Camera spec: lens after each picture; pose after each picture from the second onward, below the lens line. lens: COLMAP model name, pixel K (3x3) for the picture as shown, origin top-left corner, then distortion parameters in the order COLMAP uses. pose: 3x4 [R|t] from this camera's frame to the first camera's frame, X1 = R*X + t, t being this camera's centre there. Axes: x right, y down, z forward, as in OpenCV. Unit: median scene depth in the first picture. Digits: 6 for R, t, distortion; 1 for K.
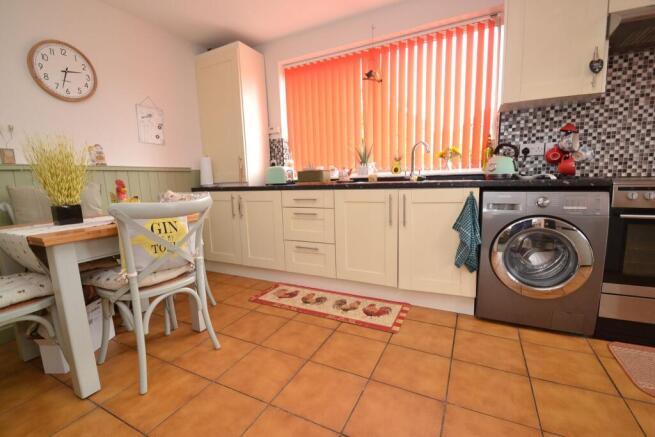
lens RADIAL K [[291.0, 0, 322.9], [0, 291.0, 220.9], [0, 0, 1]] dist [-0.006736, -0.005102]
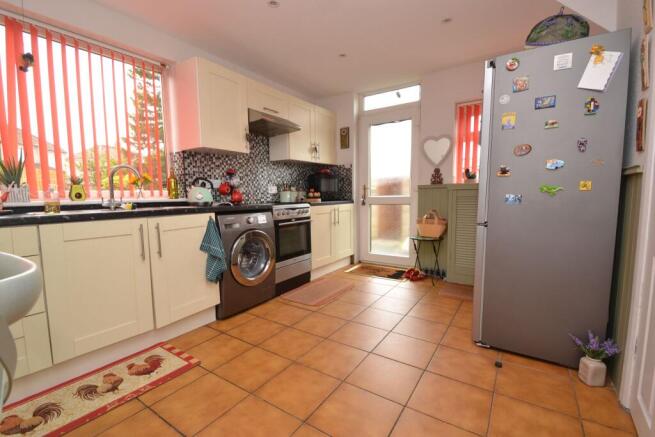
lens RADIAL K [[291.0, 0, 321.1], [0, 291.0, 220.7], [0, 0, 1]] dist [-0.006736, -0.005102]
pose [[0.113761, -0.054872, 0.991992, -0.546089], [0.157755, 0.986804, 0.036494, -0.046123], [-0.980904, 0.152340, 0.120916, 0.356641]]
